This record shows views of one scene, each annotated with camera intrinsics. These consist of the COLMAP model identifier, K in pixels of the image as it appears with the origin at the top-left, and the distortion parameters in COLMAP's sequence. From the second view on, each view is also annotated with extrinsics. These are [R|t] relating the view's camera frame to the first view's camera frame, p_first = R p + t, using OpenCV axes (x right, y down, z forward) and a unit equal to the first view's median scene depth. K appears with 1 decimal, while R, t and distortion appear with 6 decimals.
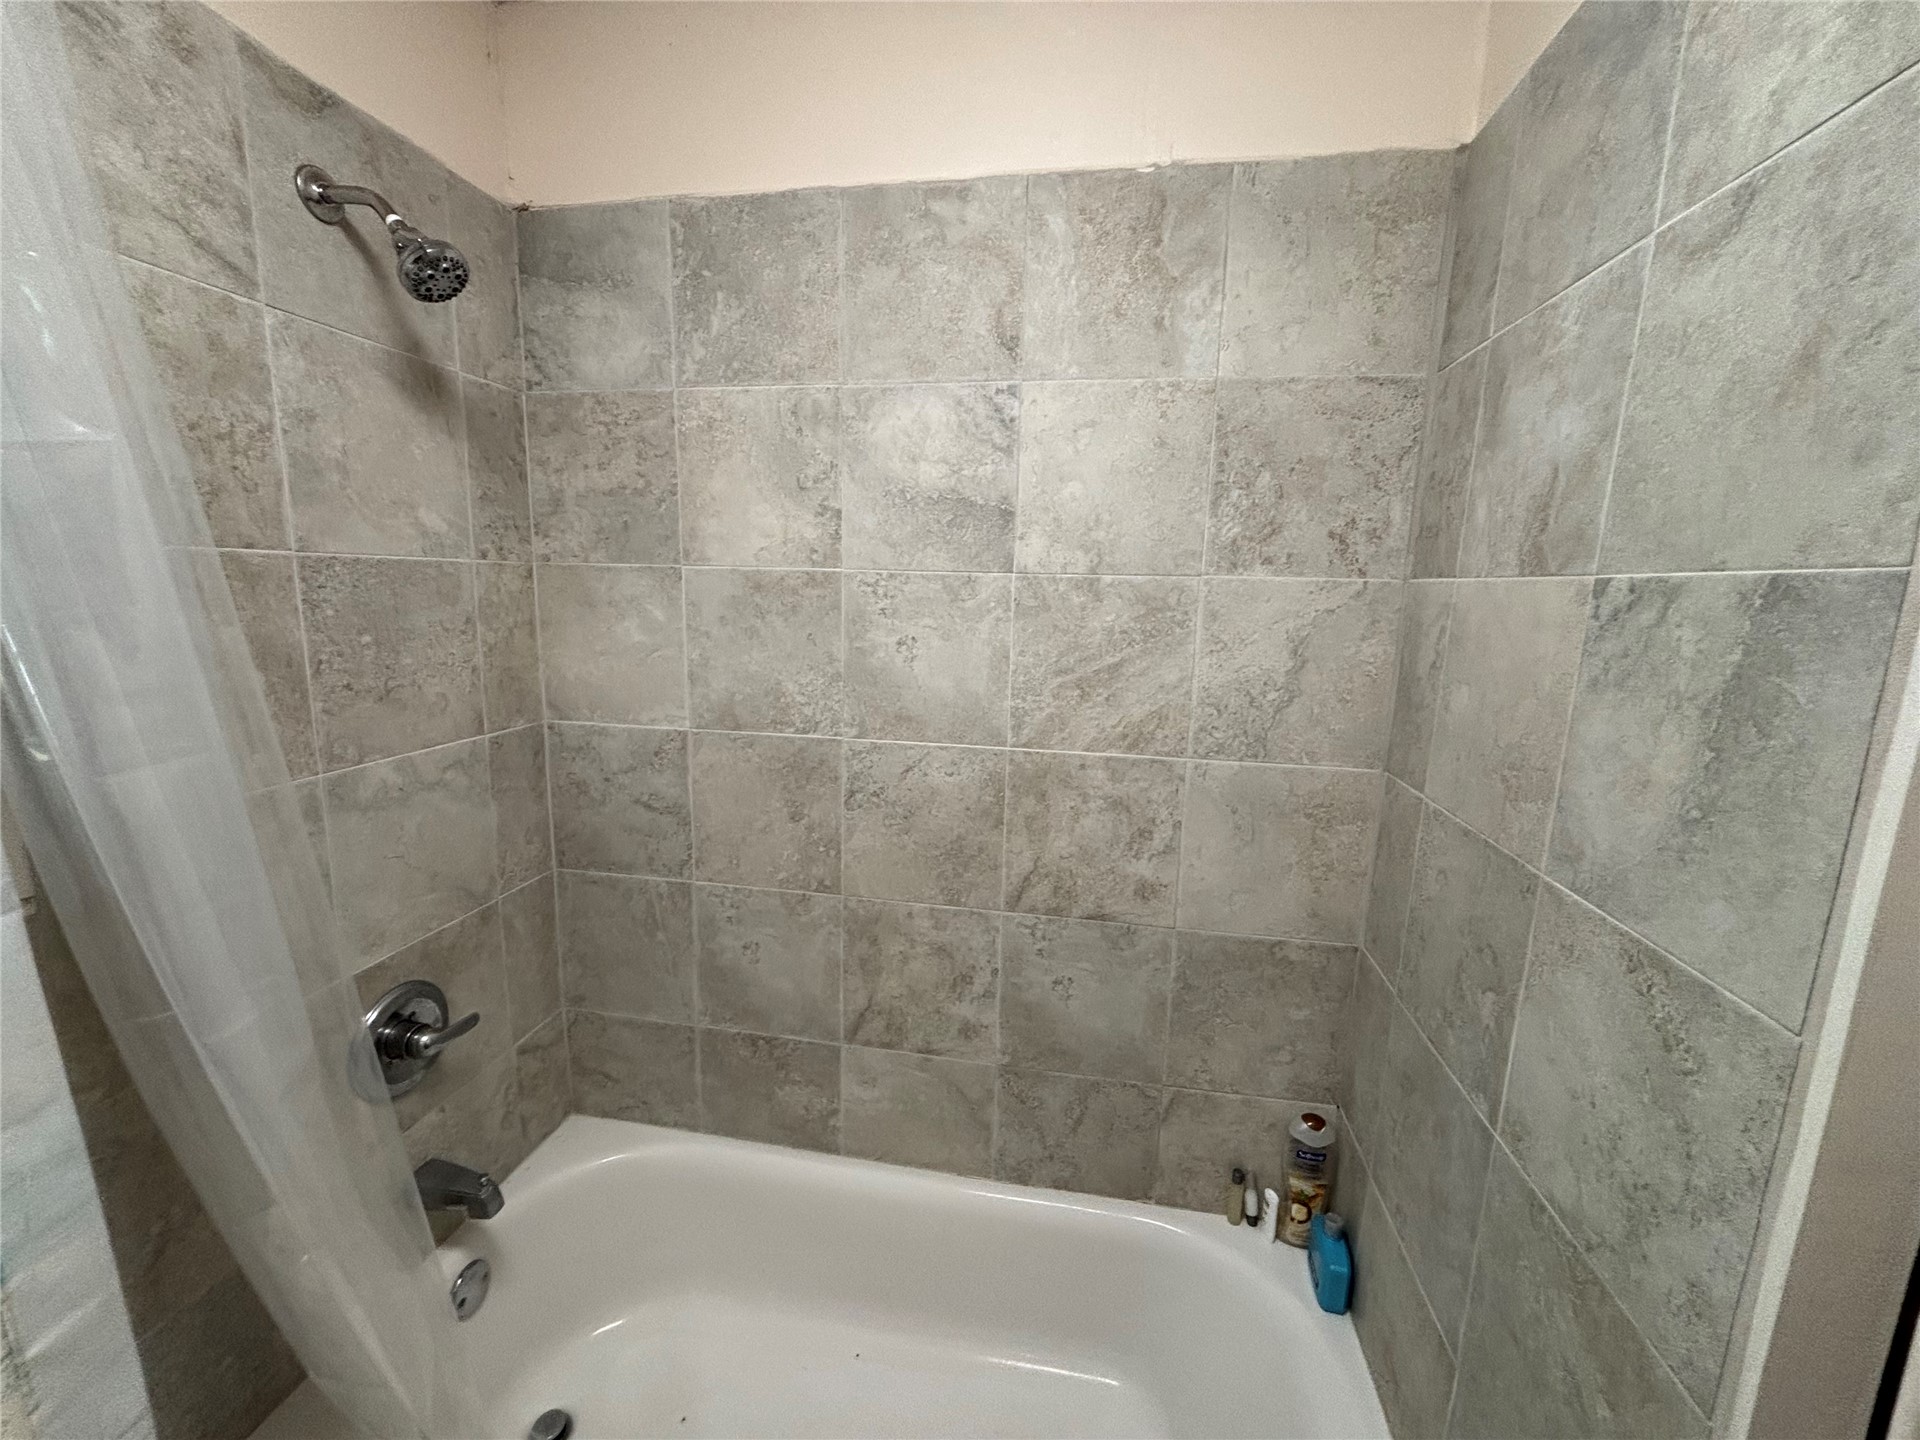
lens RADIAL K [[768.5, 0, 959.4], [0, 768.5, 723.3], [0, 0, 1]] dist [-0.011001, 0.000839]
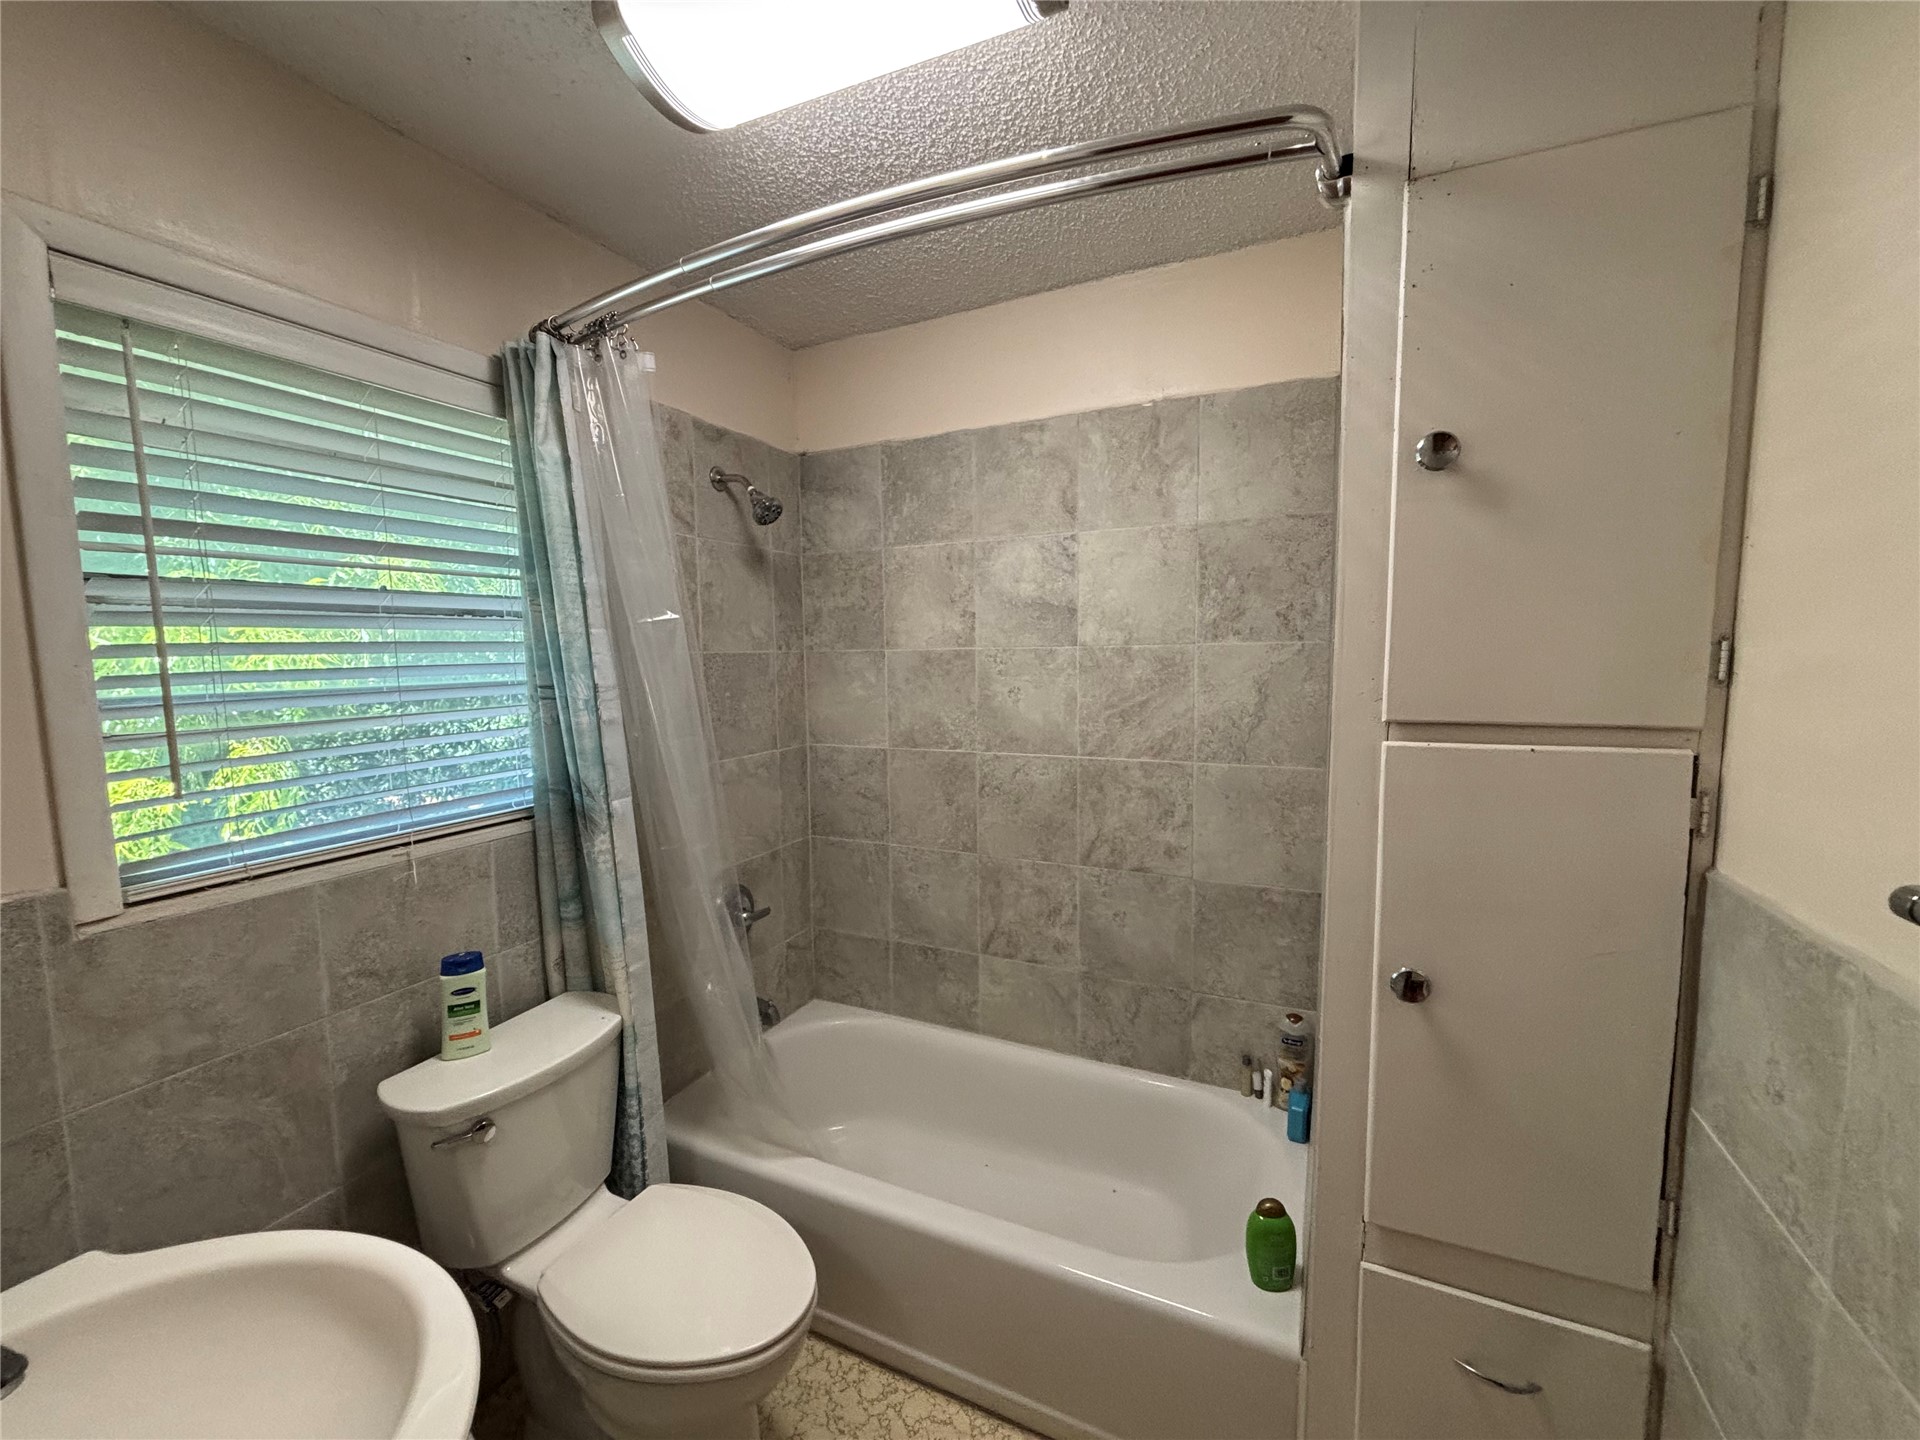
lens RADIAL K [[768.5, 0, 965.4], [0, 768.5, 727.2], [0, 0, 1]] dist [-0.011001, 0.000839]
pose [[0.965164, -0.012266, -0.261357, 0.257218], [-0.008771, 0.996822, -0.079176, 0.100852], [0.261497, 0.078710, 0.961990, -0.585830]]
